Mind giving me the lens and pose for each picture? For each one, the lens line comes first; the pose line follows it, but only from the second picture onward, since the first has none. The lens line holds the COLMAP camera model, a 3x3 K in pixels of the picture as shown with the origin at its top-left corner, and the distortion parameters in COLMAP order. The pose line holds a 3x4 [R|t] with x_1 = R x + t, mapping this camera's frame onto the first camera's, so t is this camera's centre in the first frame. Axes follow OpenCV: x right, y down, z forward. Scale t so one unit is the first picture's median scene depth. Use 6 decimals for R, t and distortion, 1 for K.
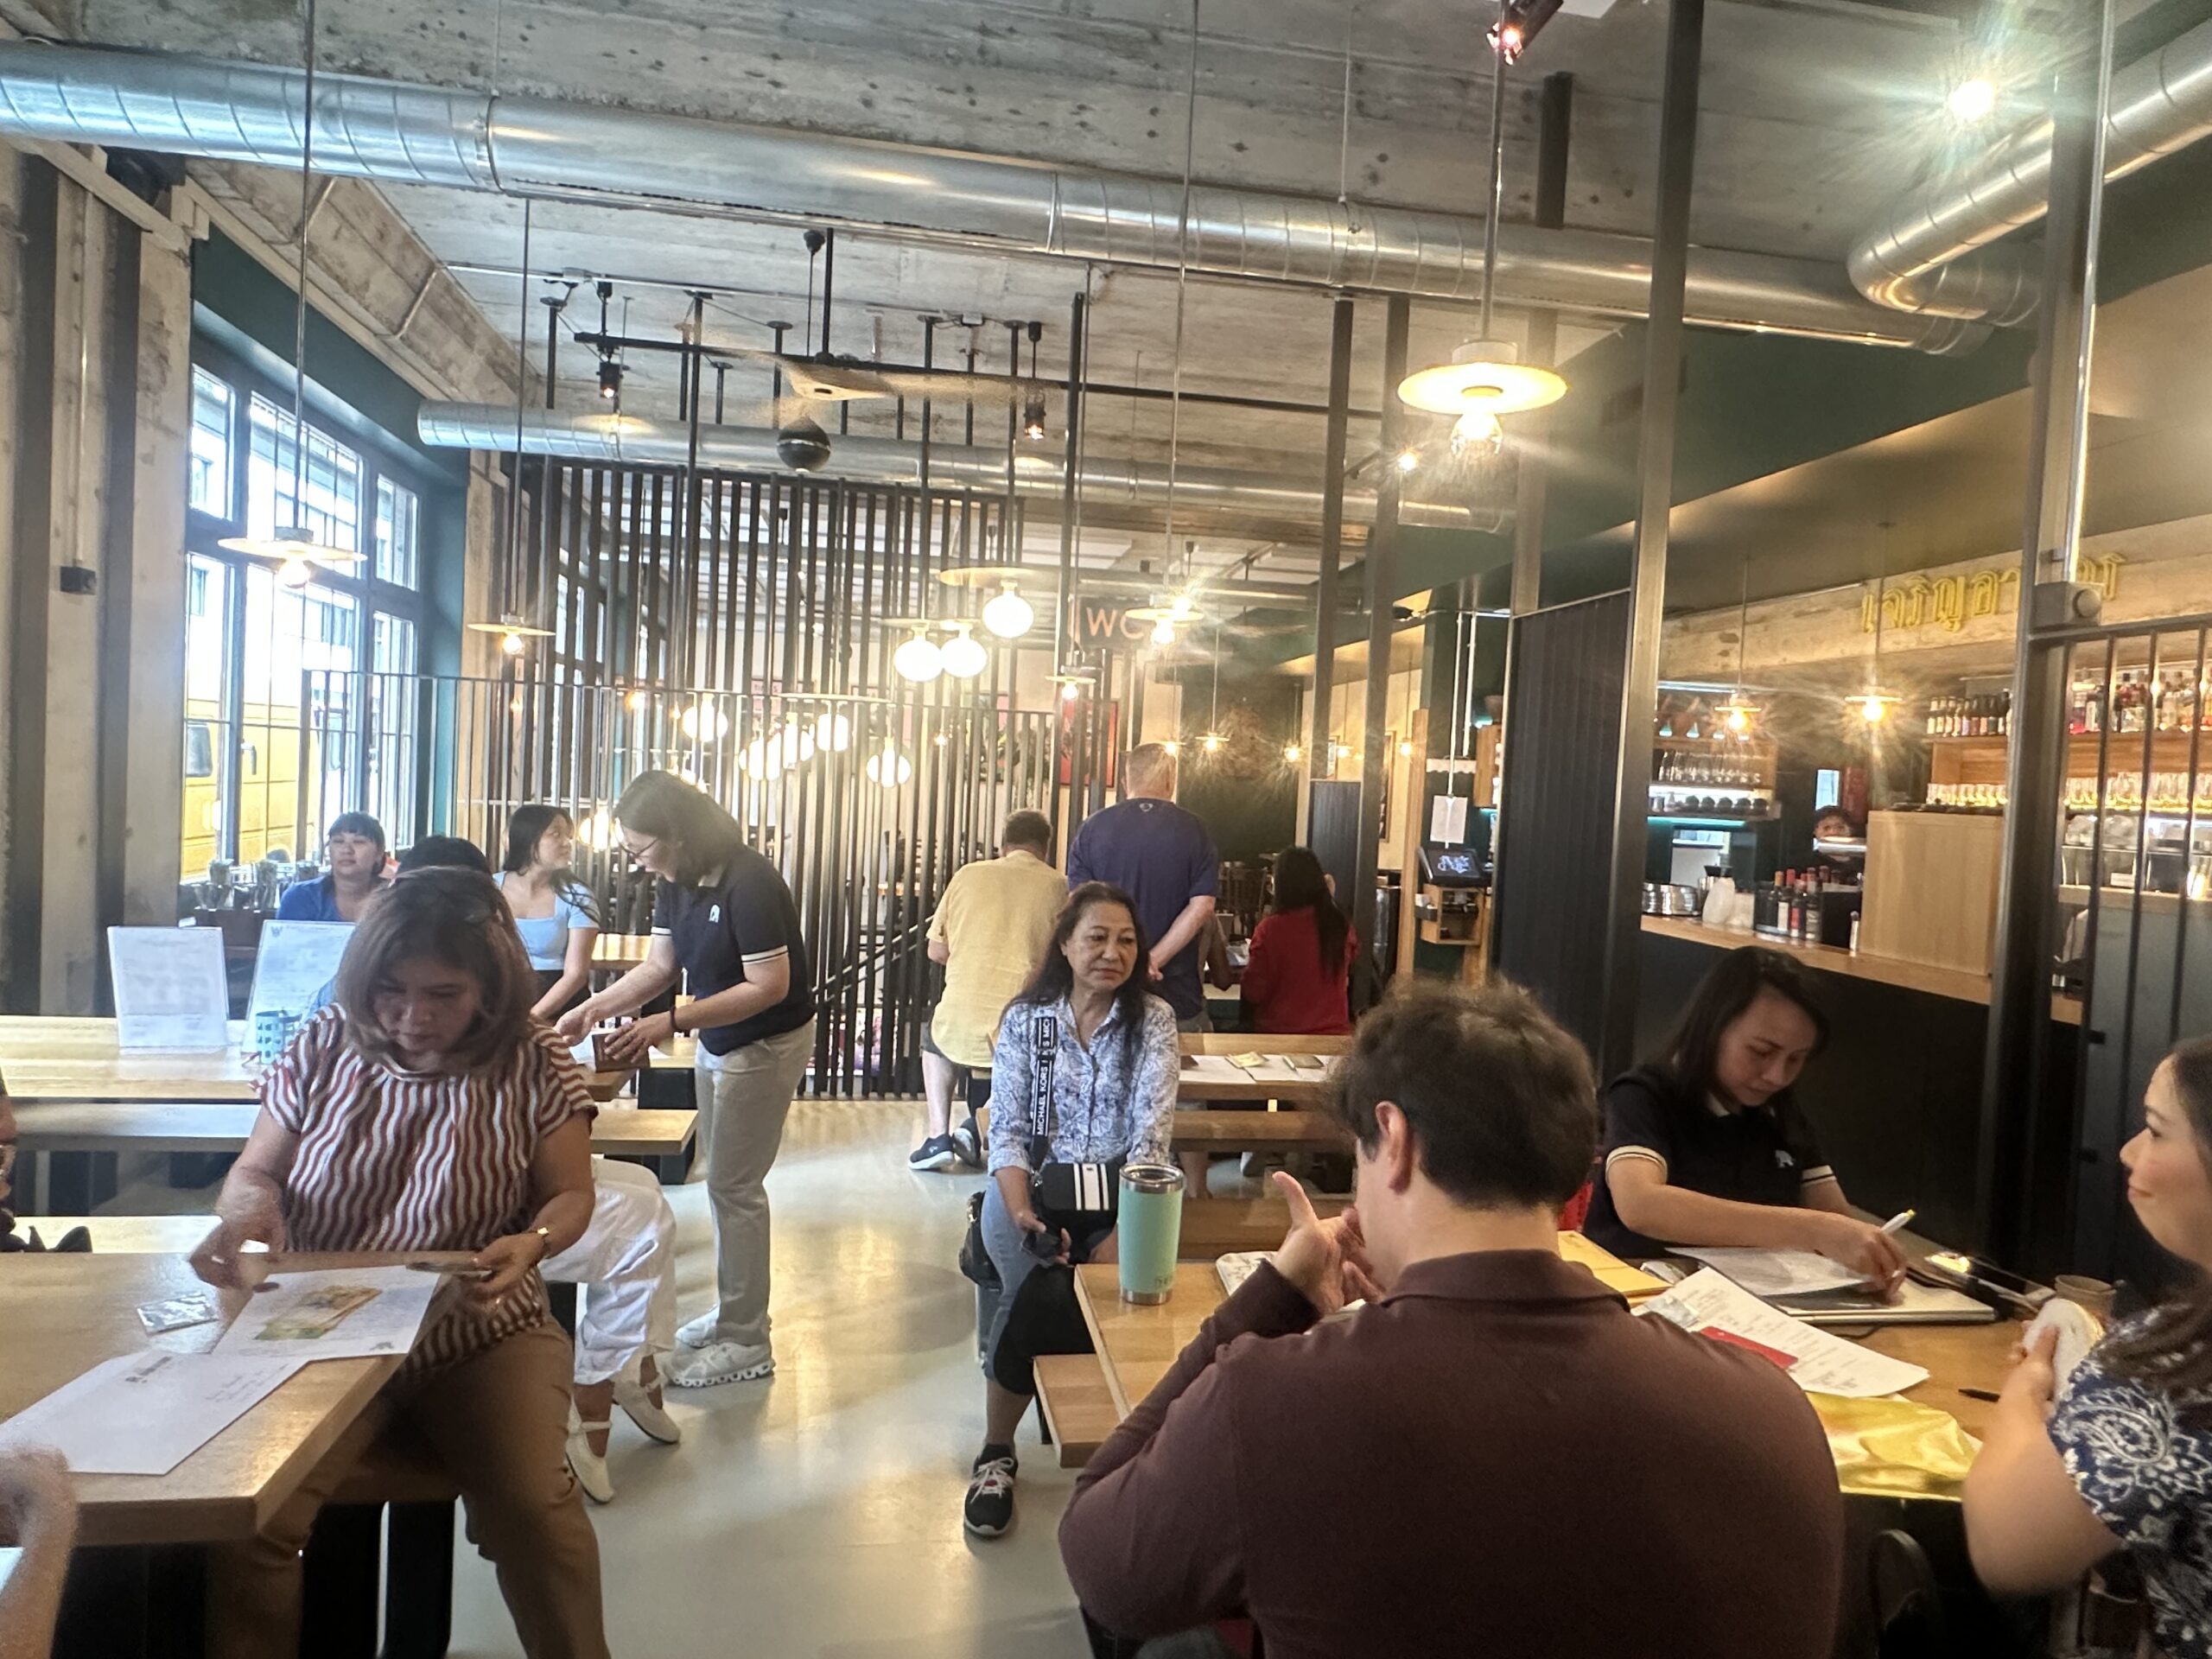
lens RADIAL K [[1351.6, 0, 1106.2], [0, 1351.6, 834.7], [0, 0, 1]] dist [0.001466, -0.000044]
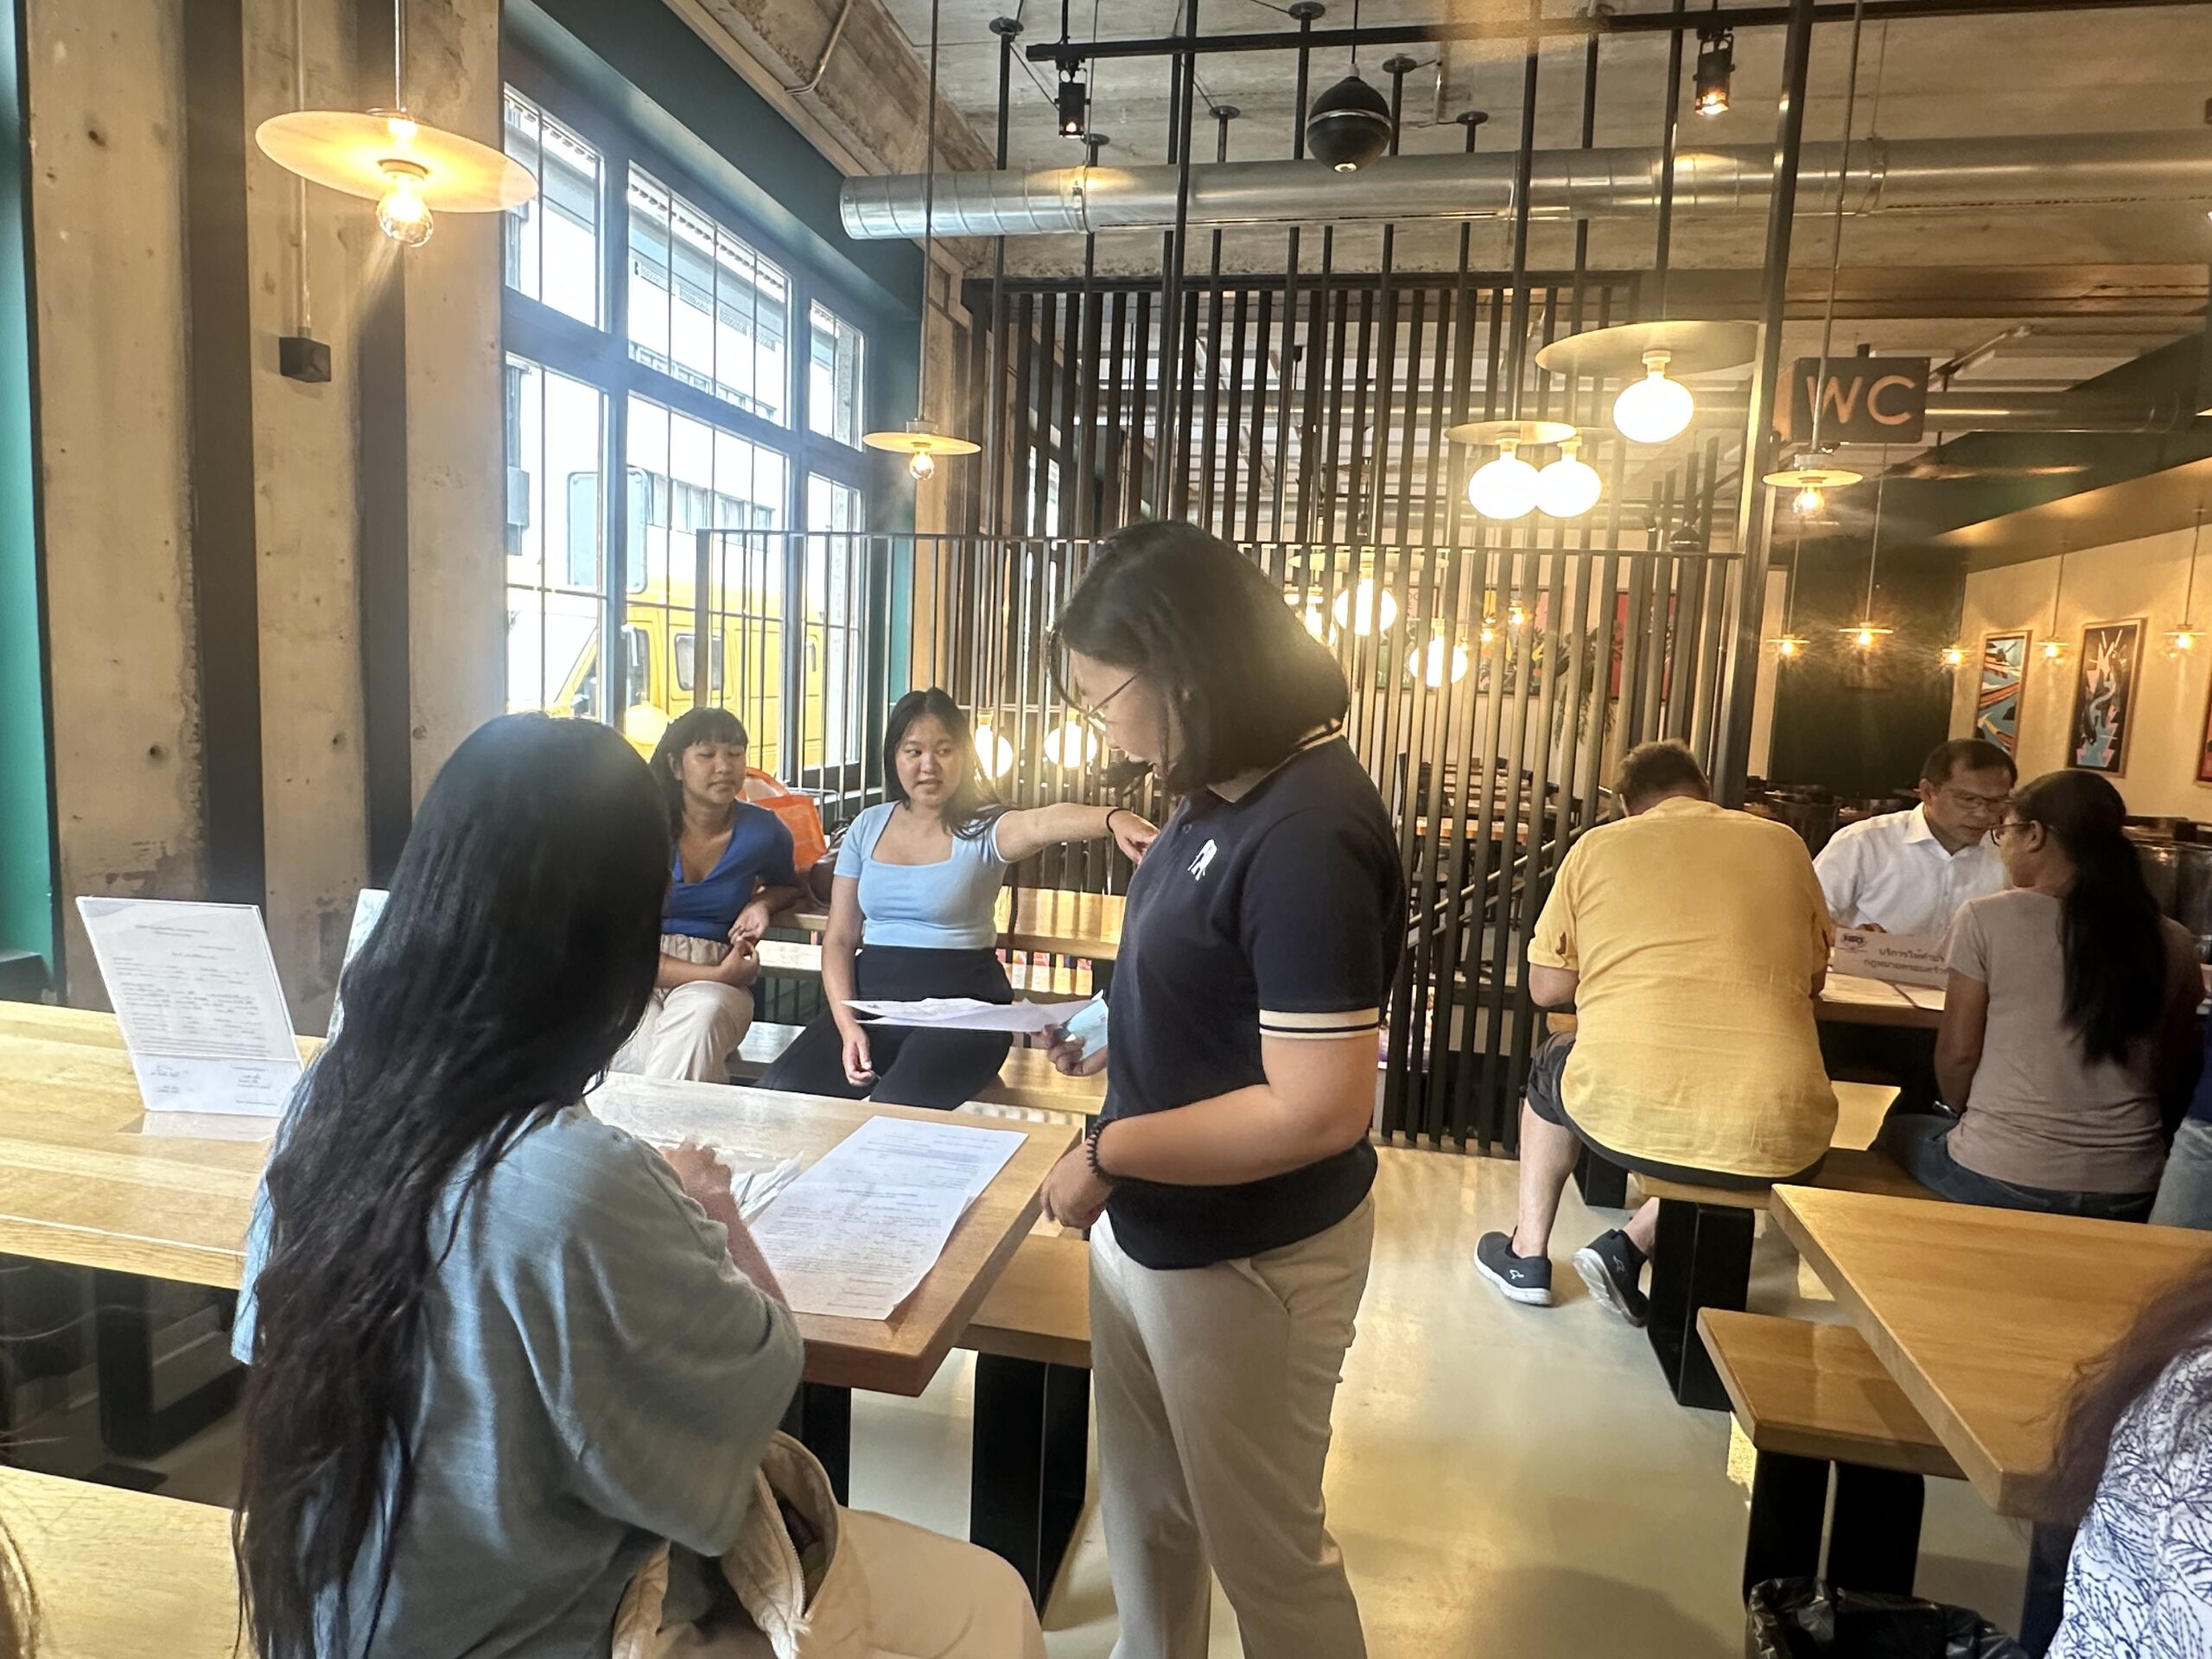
lens RADIAL K [[1323.7, 0, 1106.0], [0, 1323.7, 829.5], [0, 0, 1]] dist [0.000085, 0.000585]
pose [[0.935327, 0.032432, -0.352295, -0.083844], [-0.013931, 0.998393, 0.054924, 0.003739], [0.353510, -0.046464, 0.934276, 0.306128]]
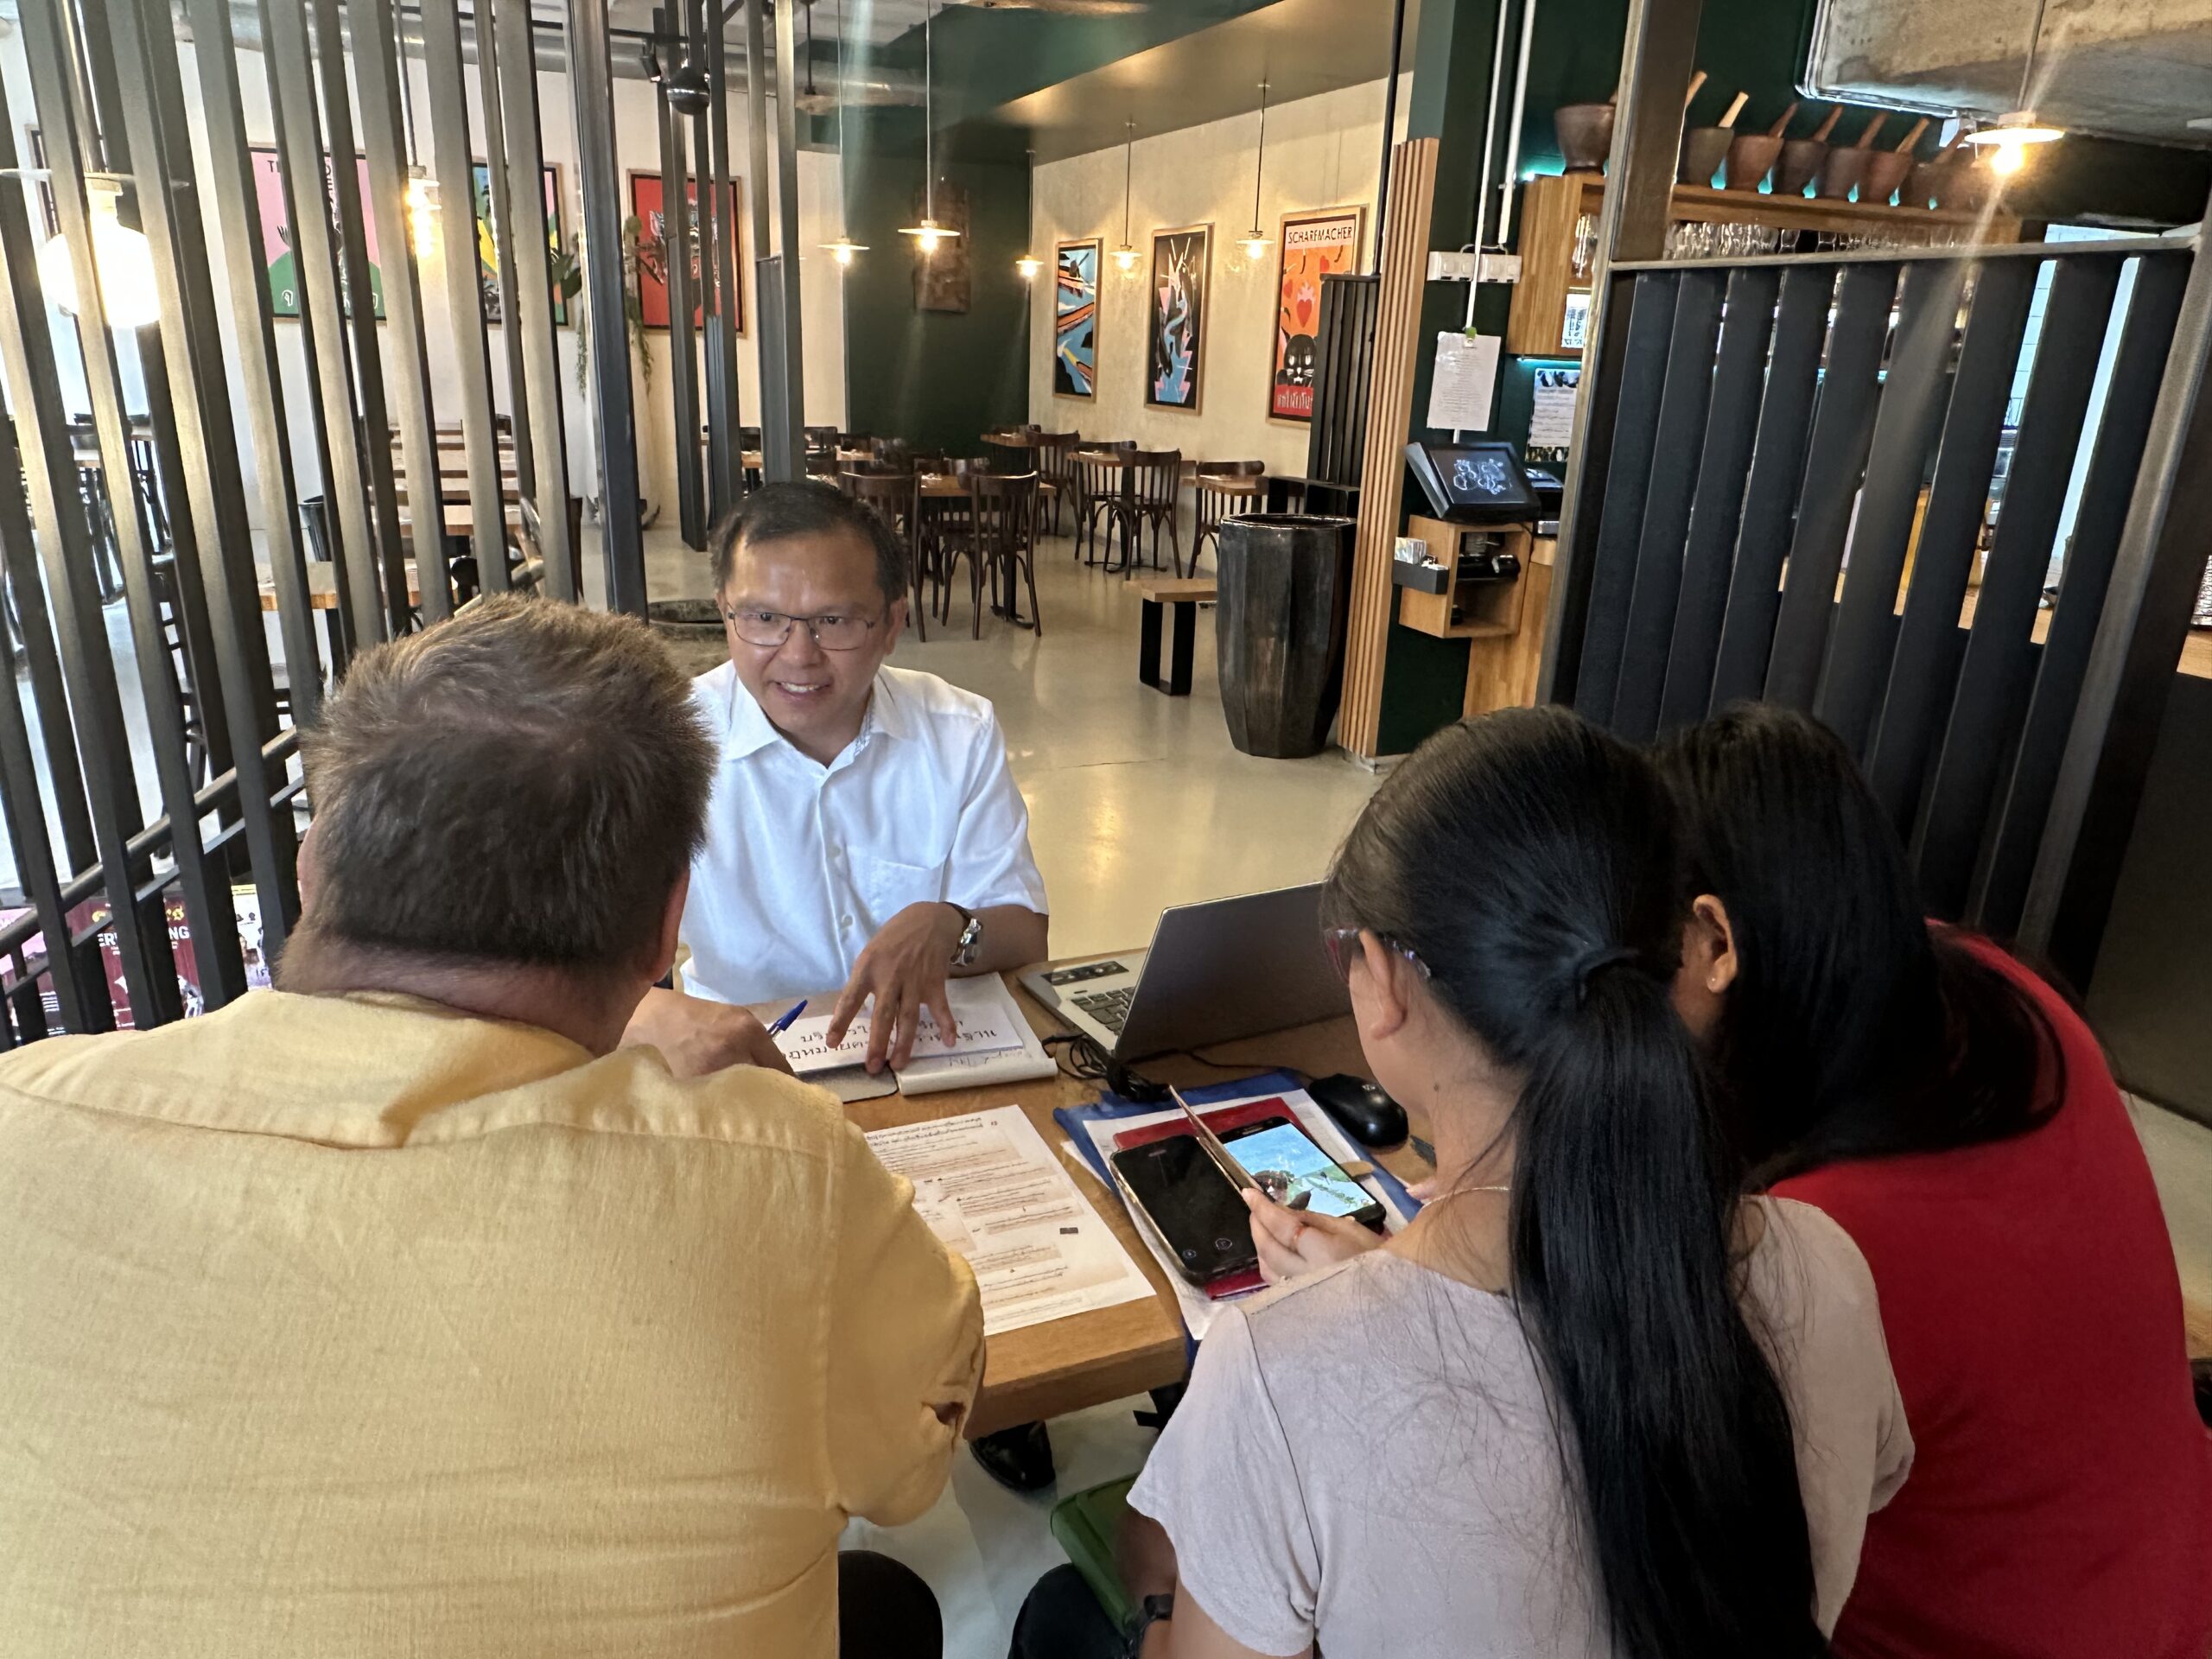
lens RADIAL K [[1411.5, 0, 1094.8], [0, 1411.5, 831.2], [0, 0, 1]] dist [0.000115, 0.000973]
pose [[0.968704, -0.098894, 0.227670, -0.017563], [0.026193, 0.952812, 0.302428, -0.018608], [-0.246835, -0.286999, 0.925583, 0.646587]]
